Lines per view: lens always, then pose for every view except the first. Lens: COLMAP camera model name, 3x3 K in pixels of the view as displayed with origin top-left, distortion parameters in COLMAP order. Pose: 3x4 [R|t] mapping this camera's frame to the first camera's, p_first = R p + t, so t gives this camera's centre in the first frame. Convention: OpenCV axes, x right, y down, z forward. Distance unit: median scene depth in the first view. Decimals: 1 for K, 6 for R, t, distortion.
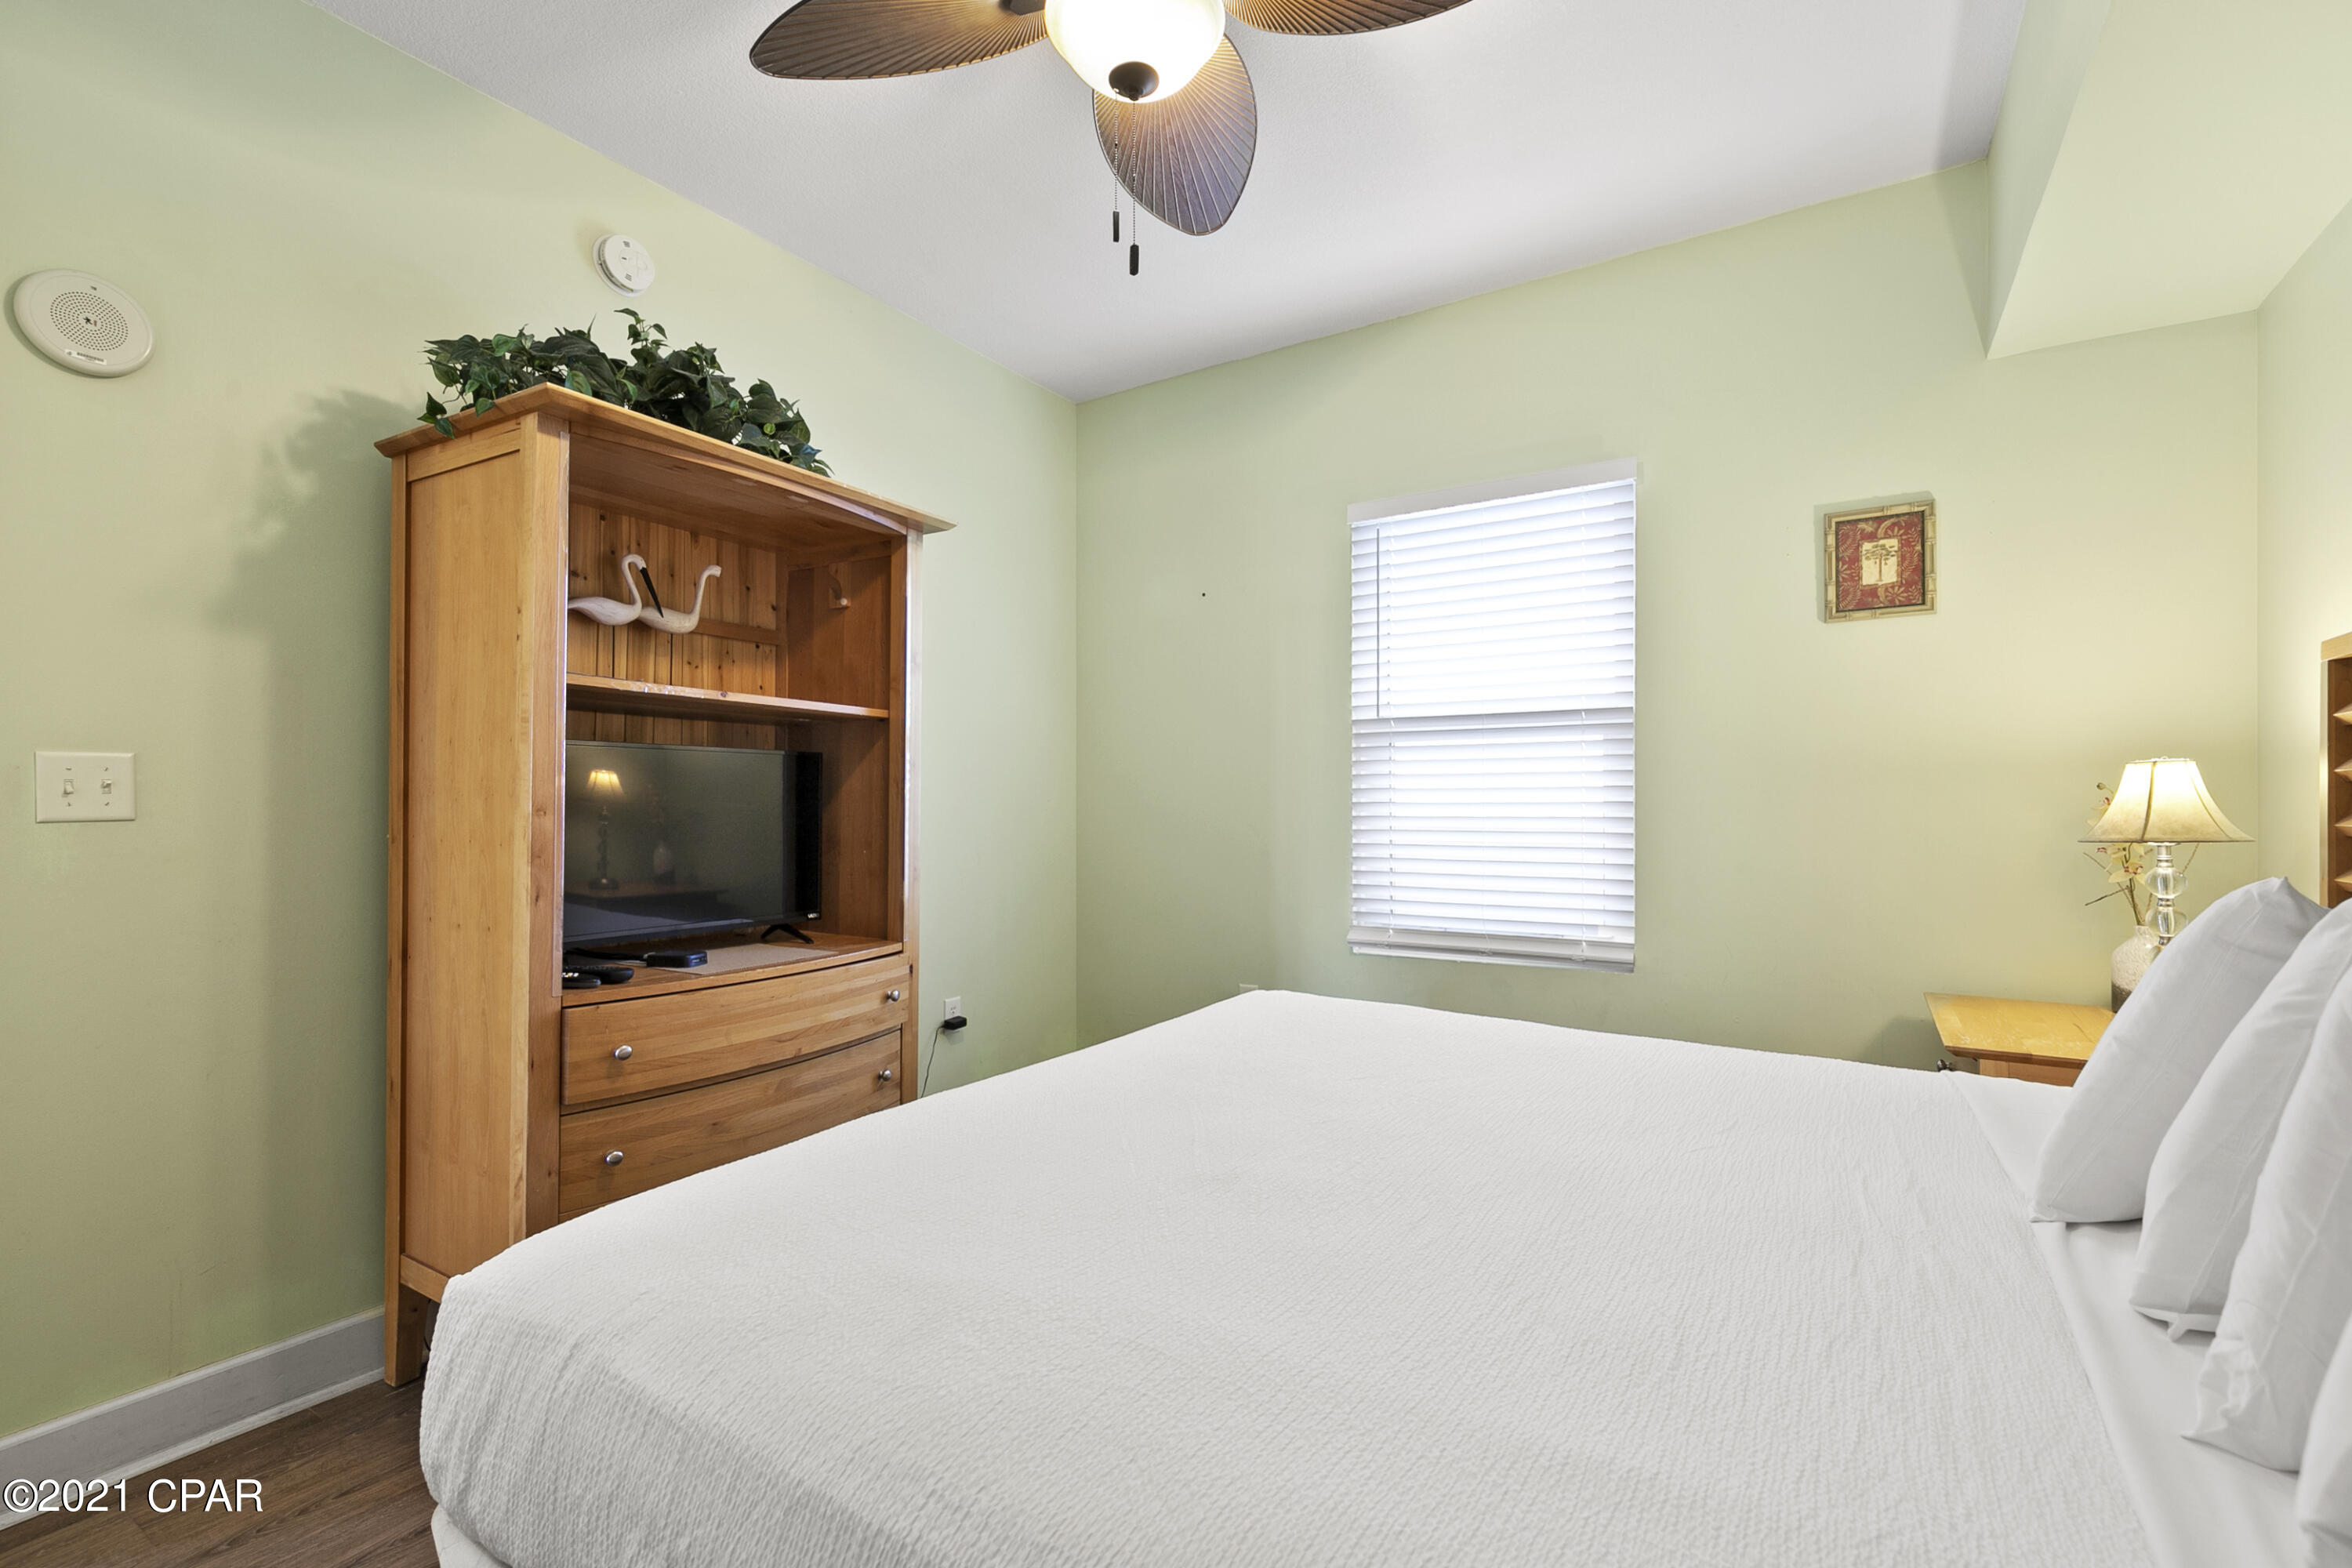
lens RADIAL K [[1033.7, 0, 1173.0], [0, 1033.7, 793.0], [0, 0, 1]] dist [0.000044, 0.000115]
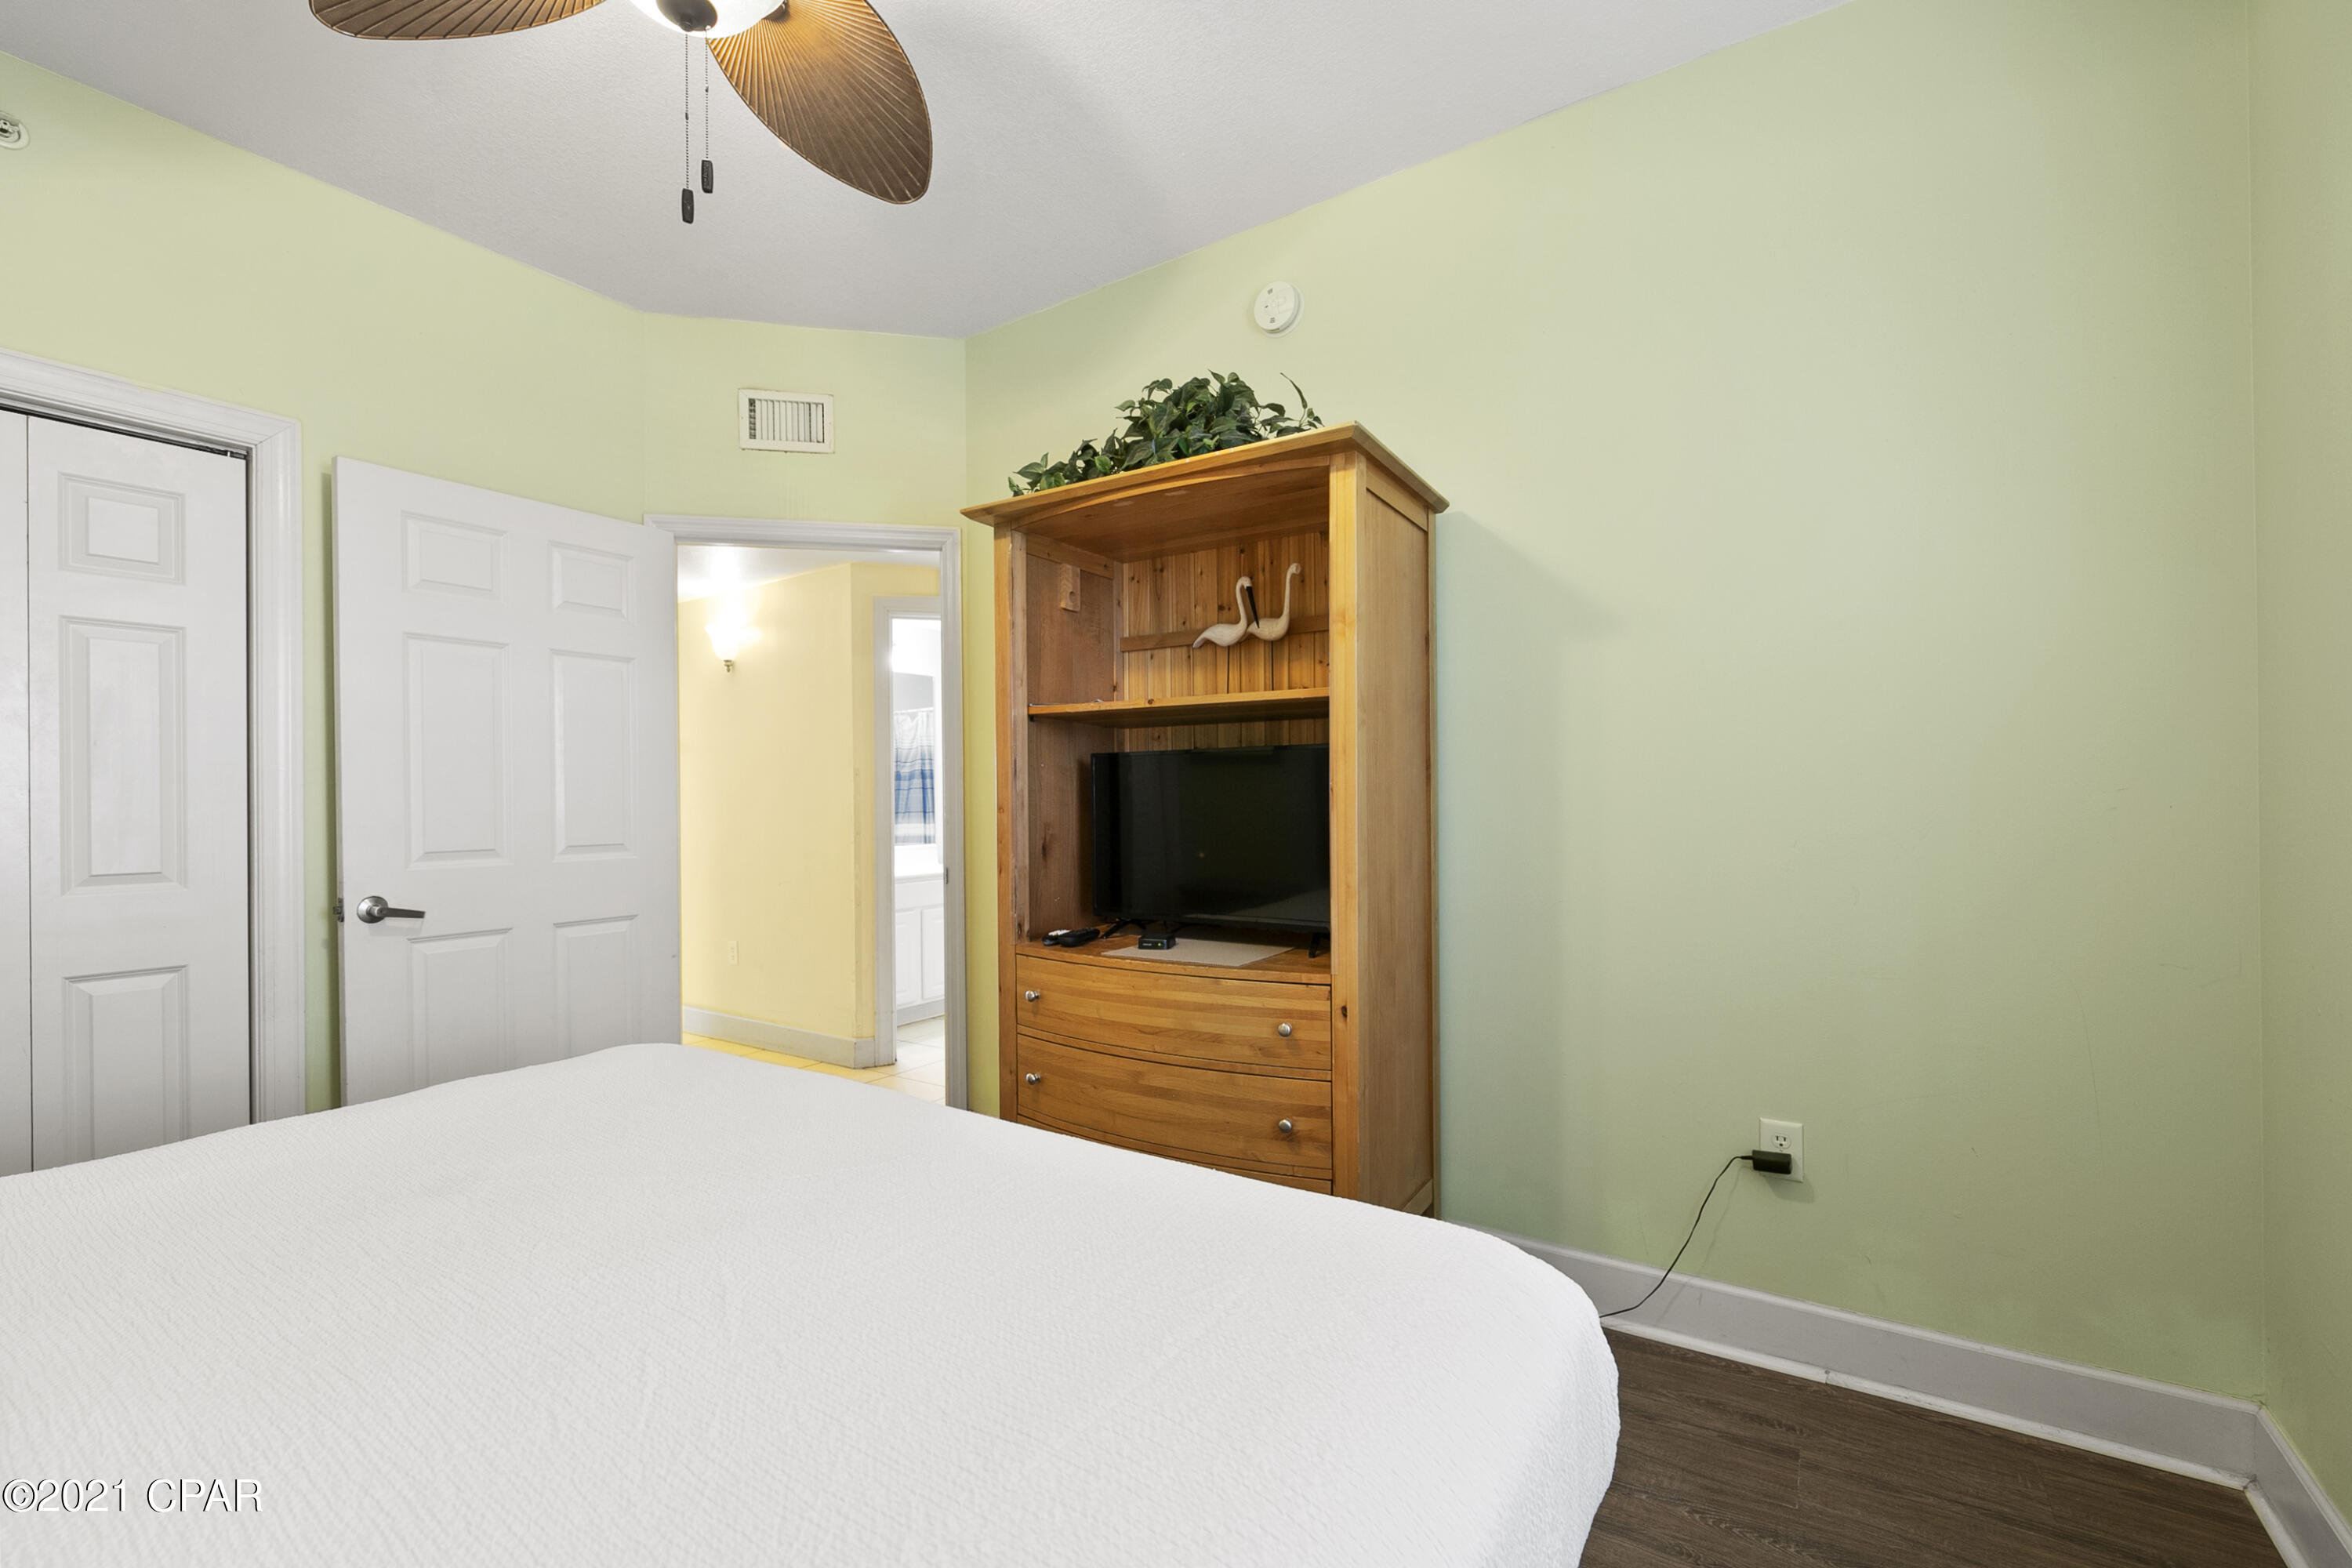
lens RADIAL K [[1033.7, 0, 1172.8], [0, 1033.7, 799.7], [0, 0, 1]] dist [0.000044, 0.000115]
pose [[-0.021747, -0.005364, -0.999749, 0.327952], [0.012216, 0.999910, -0.005630, 0.007060], [0.999689, -0.012336, -0.021680, 0.532228]]
